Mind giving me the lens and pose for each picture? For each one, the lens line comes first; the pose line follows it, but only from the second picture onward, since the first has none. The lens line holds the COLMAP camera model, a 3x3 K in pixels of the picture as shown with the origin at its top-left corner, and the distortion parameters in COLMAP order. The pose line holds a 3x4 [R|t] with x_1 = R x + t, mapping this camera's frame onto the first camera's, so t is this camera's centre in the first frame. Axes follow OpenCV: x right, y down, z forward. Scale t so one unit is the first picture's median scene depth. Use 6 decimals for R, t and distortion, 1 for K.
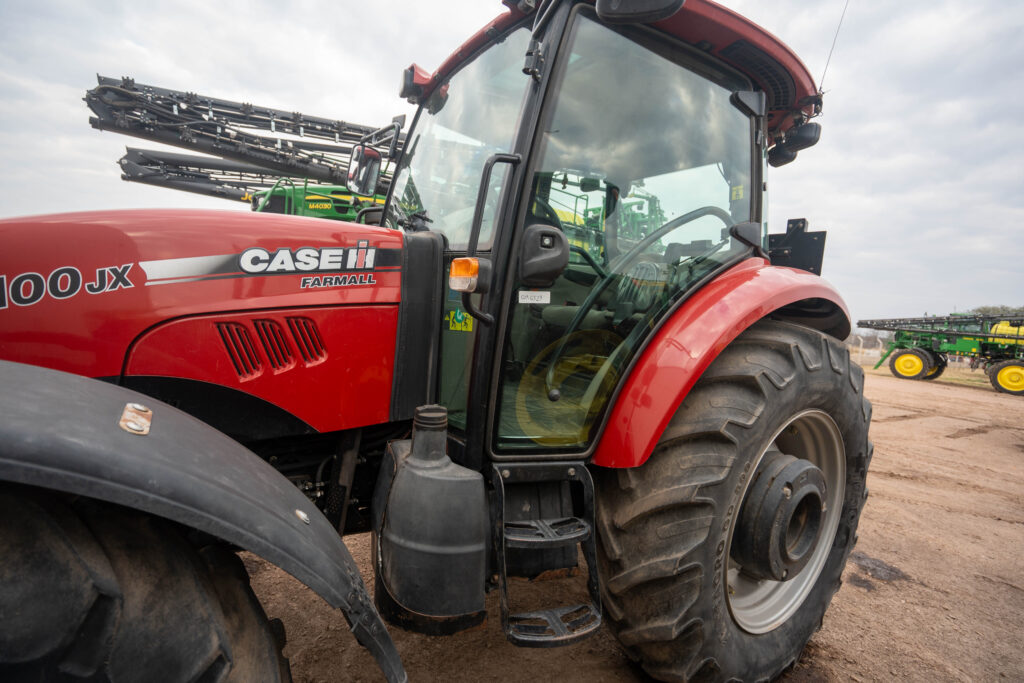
lens RADIAL K [[470.8, 0, 509.3], [0, 470.8, 342.1], [0, 0, 1]] dist [-0.052400, 0.019229]
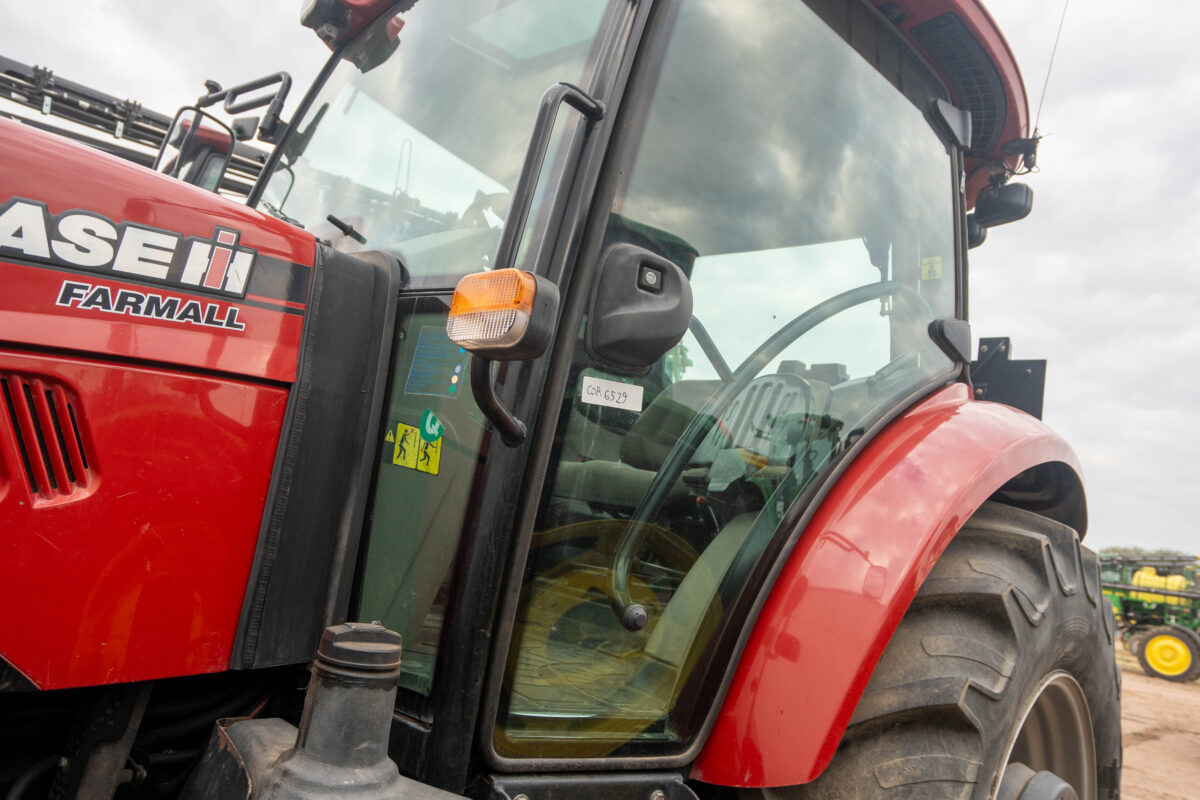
lens RADIAL K [[827.8, 0, 598.6], [0, 827.8, 402.7], [0, 0, 1]] dist [-0.057859, 0.026878]
pose [[0.967240, 0.098734, 0.233875, -0.132793], [-0.049765, 0.977137, -0.206702, 0.072953], [-0.248937, 0.188292, 0.950040, 0.210533]]
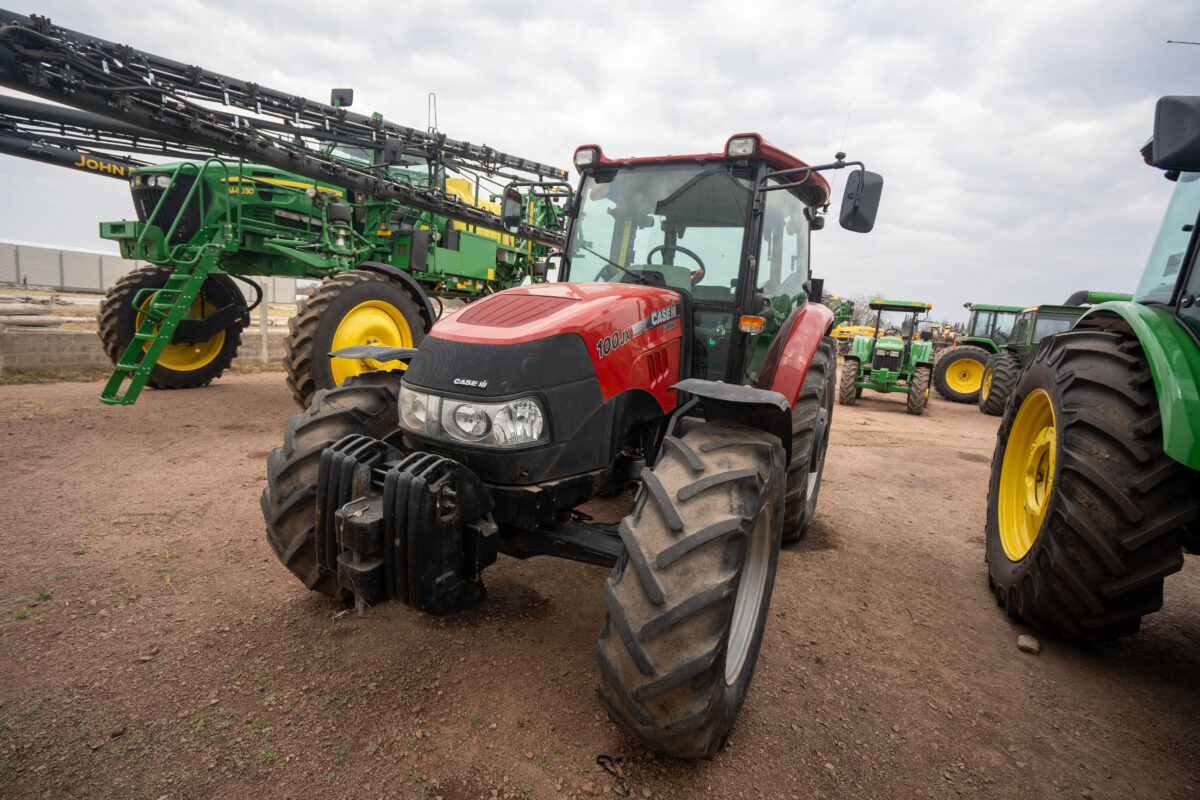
lens RADIAL K [[551.2, 0, 598.5], [0, 551.2, 397.8], [0, 0, 1]] dist [-0.051578, 0.020256]
pose [[0.881407, -0.101225, 0.461384, -1.395564], [0.045298, 0.990380, 0.130749, -0.133182], [-0.470180, -0.094343, 0.877513, -0.608239]]
